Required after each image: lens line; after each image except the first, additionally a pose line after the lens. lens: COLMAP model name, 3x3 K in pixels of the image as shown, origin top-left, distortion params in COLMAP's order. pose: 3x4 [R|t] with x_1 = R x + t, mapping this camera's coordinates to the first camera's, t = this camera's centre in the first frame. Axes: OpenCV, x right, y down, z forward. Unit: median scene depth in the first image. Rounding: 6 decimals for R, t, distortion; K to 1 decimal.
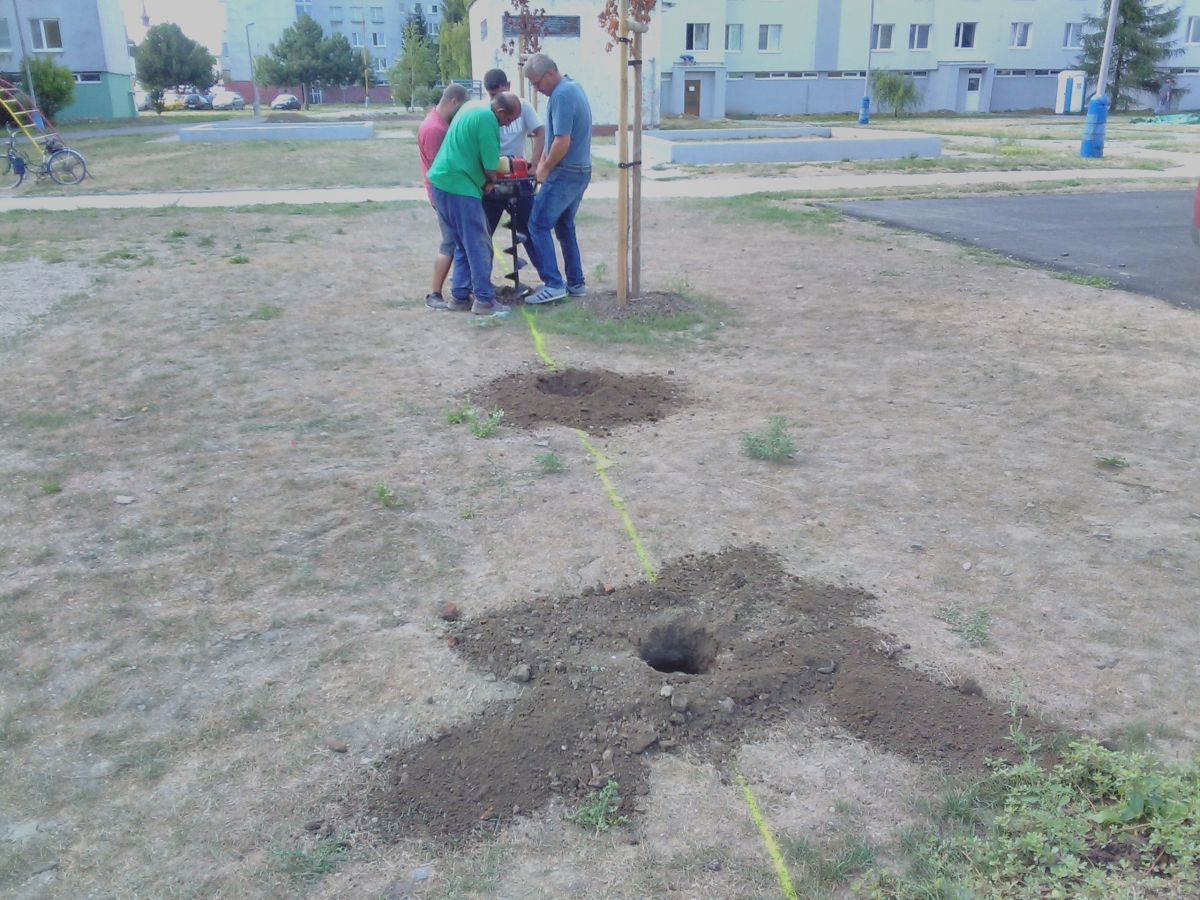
lens RADIAL K [[1041.2, 0, 593.9], [0, 1041.2, 464.9], [0, 0, 1]] dist [0.057447, -0.105410]
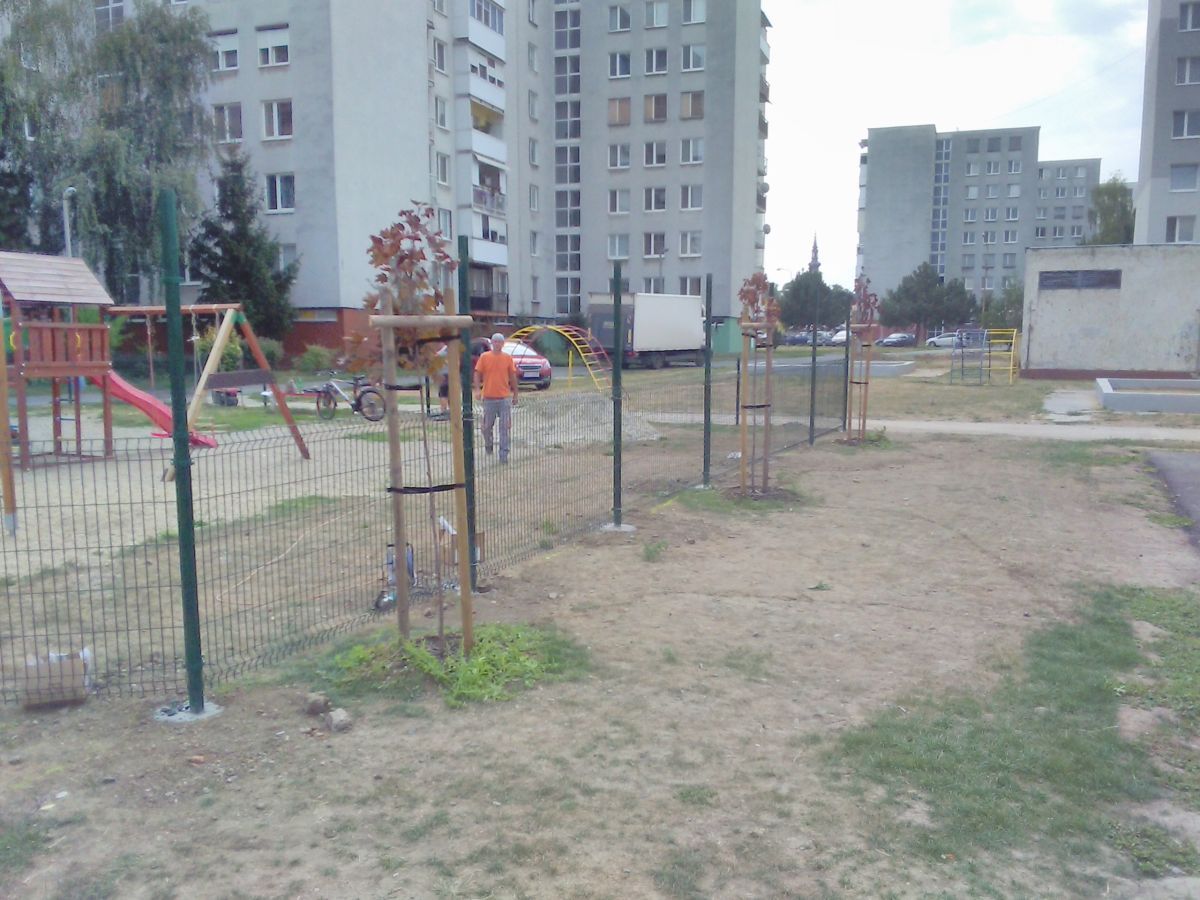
lens RADIAL K [[1041.2, 0, 593.9], [0, 1041.2, 464.9], [0, 0, 1]] dist [0.057447, -0.105410]
pose [[0.831341, 0.079742, -0.550012, 0.127076], [-0.192605, 0.969660, -0.150538, 0.015004], [0.521320, 0.231084, 0.821478, -0.074185]]
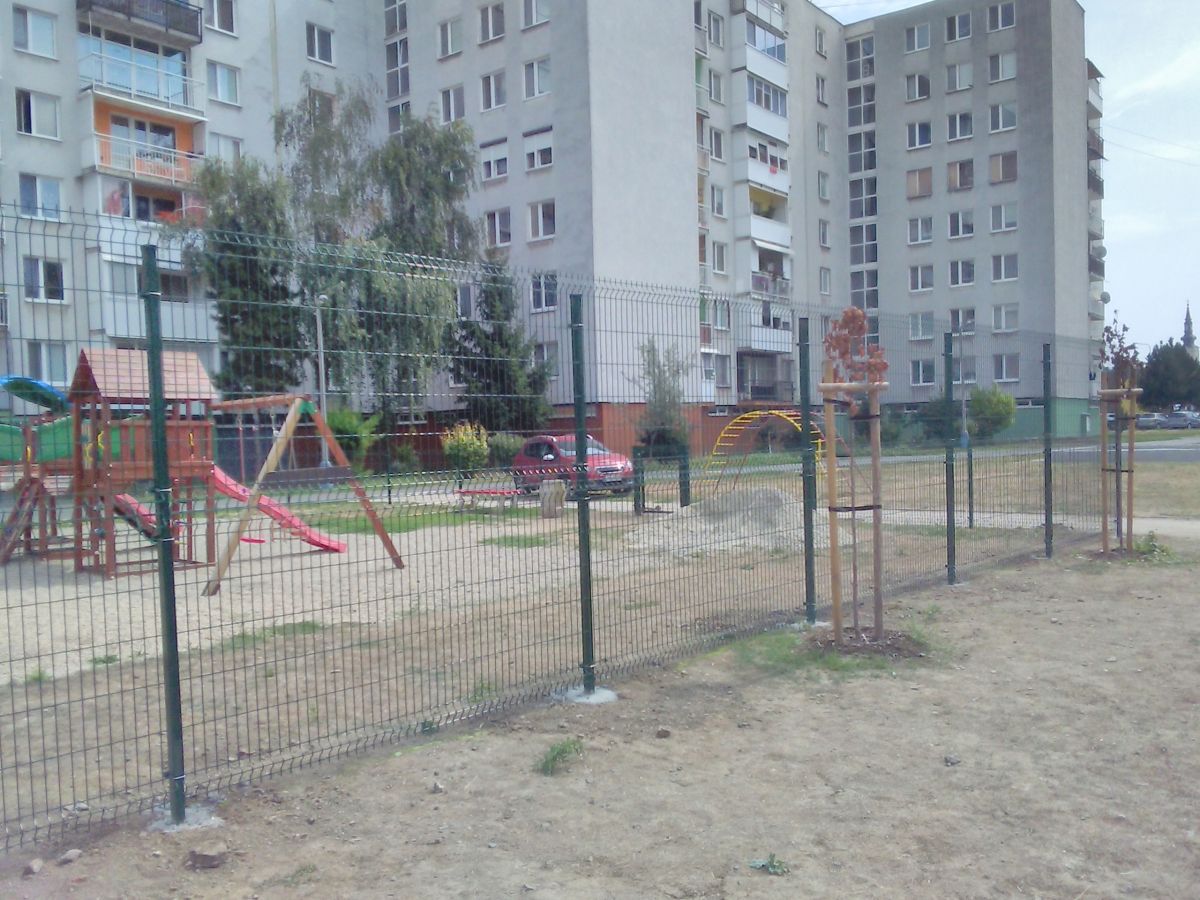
lens RADIAL K [[1041.2, 0, 593.9], [0, 1041.2, 464.9], [0, 0, 1]] dist [0.057447, -0.105410]
pose [[0.618593, 0.016987, -0.785528, 0.125046], [-0.240115, 0.956024, -0.168413, -0.016213], [0.748123, 0.292796, 0.595468, 0.028842]]
